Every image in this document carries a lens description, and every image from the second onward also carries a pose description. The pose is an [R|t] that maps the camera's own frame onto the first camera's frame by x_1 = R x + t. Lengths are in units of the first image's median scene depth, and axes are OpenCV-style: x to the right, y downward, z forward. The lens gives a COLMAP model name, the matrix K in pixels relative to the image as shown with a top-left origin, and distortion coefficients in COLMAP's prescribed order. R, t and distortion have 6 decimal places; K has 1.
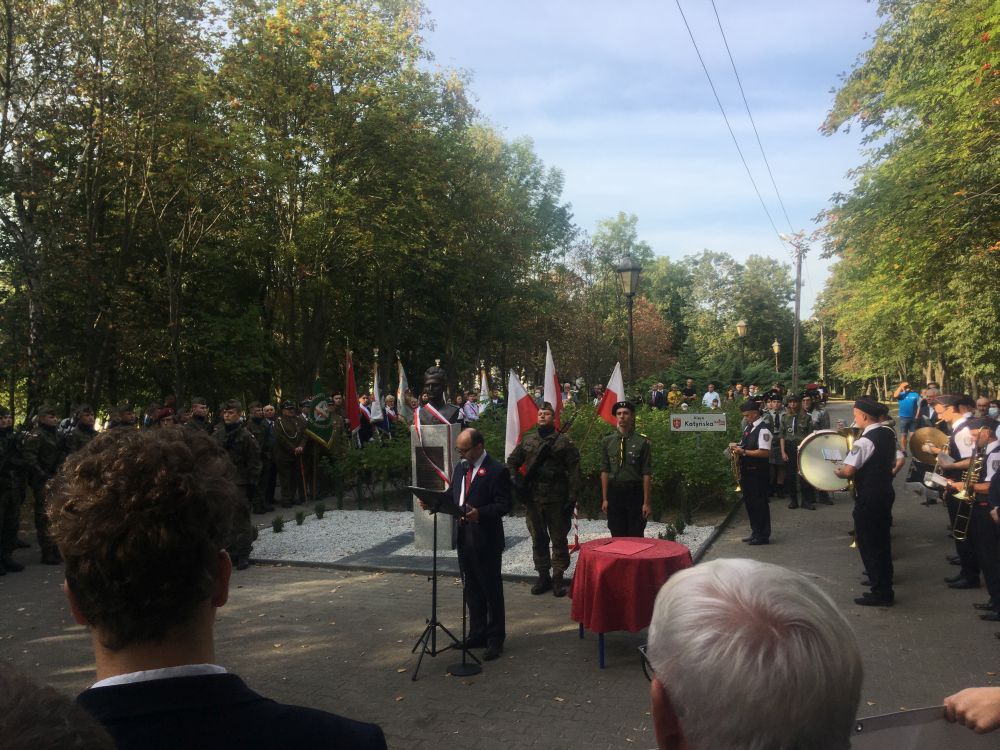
lens RADIAL K [[843.5, 0, 497.1], [0, 843.5, 389.6], [0, 0, 1]] dist [0.111423, -0.166028]
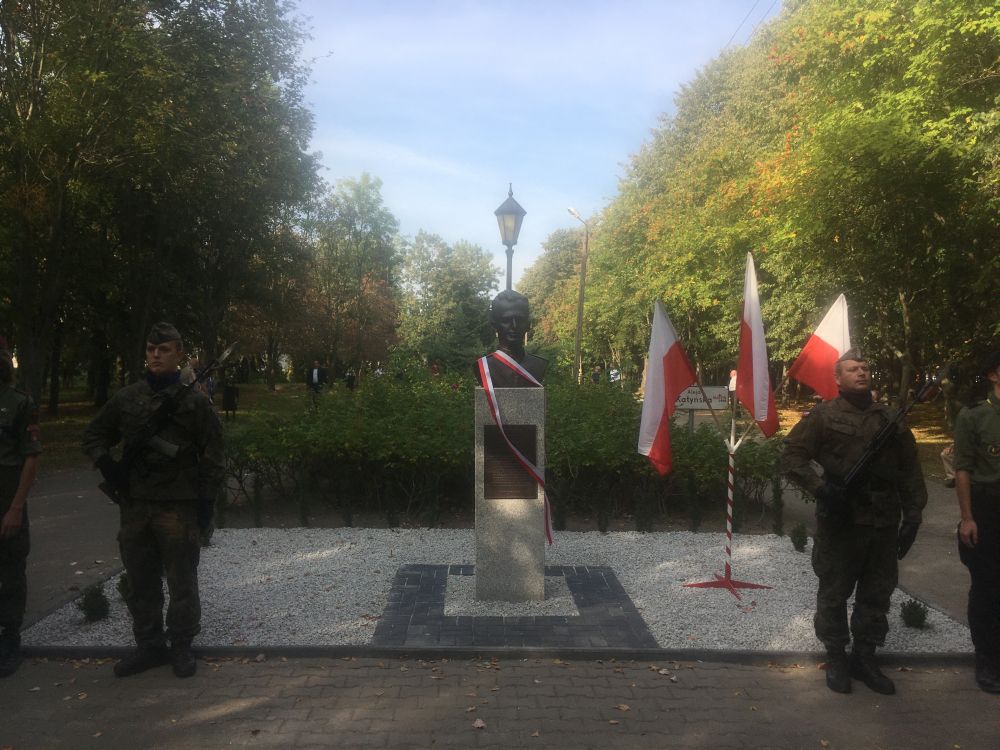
lens RADIAL K [[843.5, 0, 497.1], [0, 843.5, 389.6], [0, 0, 1]] dist [0.111423, -0.166028]
pose [[0.926275, 0.024152, 0.376073, -0.069630], [-0.031624, 0.999406, 0.013706, 0.008120], [-0.375518, -0.024589, 0.926489, 0.105954]]
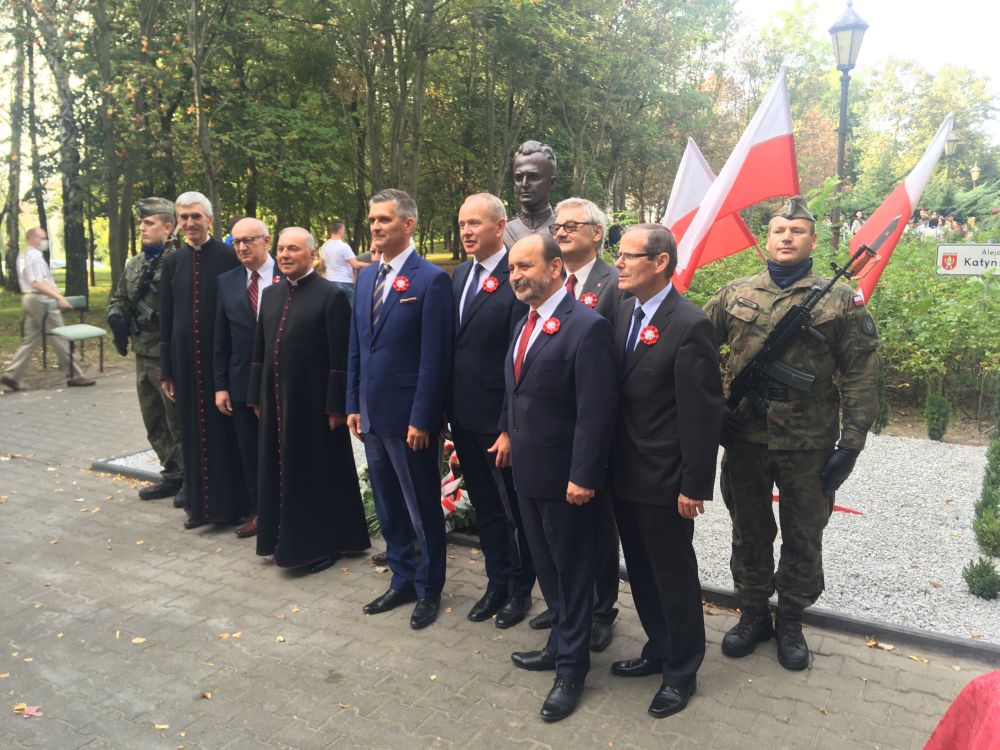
lens RADIAL K [[843.5, 0, 497.1], [0, 843.5, 389.6], [0, 0, 1]] dist [0.111423, -0.166028]
pose [[0.988400, 0.040600, -0.146345, -0.003432], [-0.012137, 0.981640, 0.190355, 0.005444], [0.151387, -0.186371, 0.970746, 0.107635]]
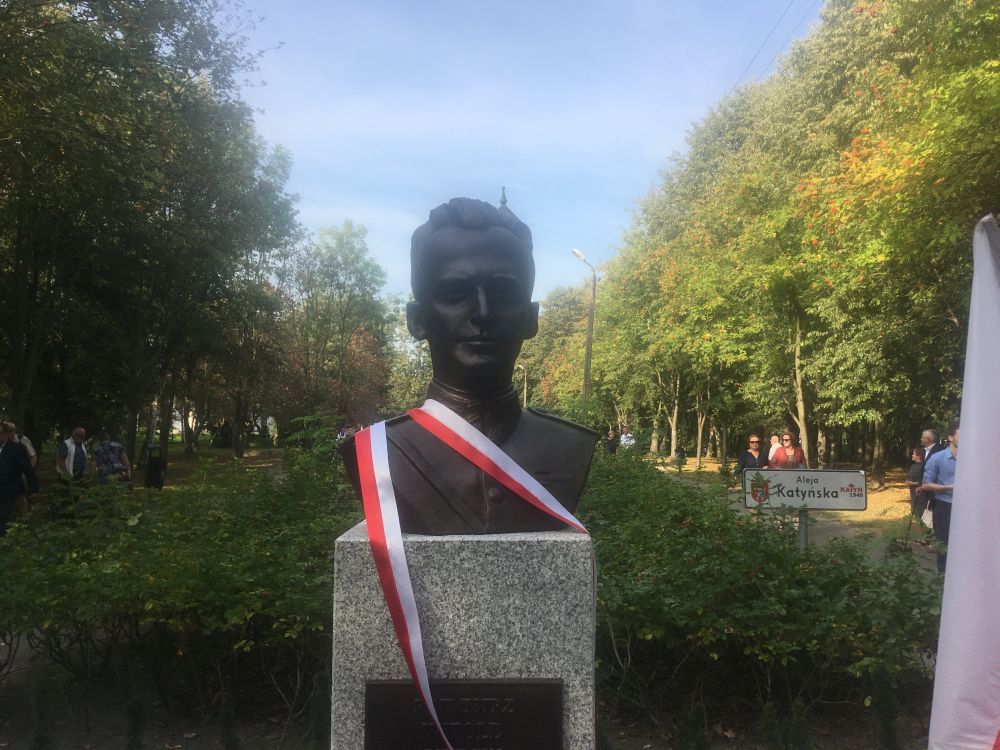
lens RADIAL K [[850.9, 0, 500.0], [0, 850.9, 375.0], [0, 0, 1]] dist [0.055932, 0.001000]
pose [[0.924243, 0.058918, 0.377230, -0.031143], [-0.032003, 0.996499, -0.077231, 0.005508], [-0.380460, 0.059308, 0.922894, 0.192339]]
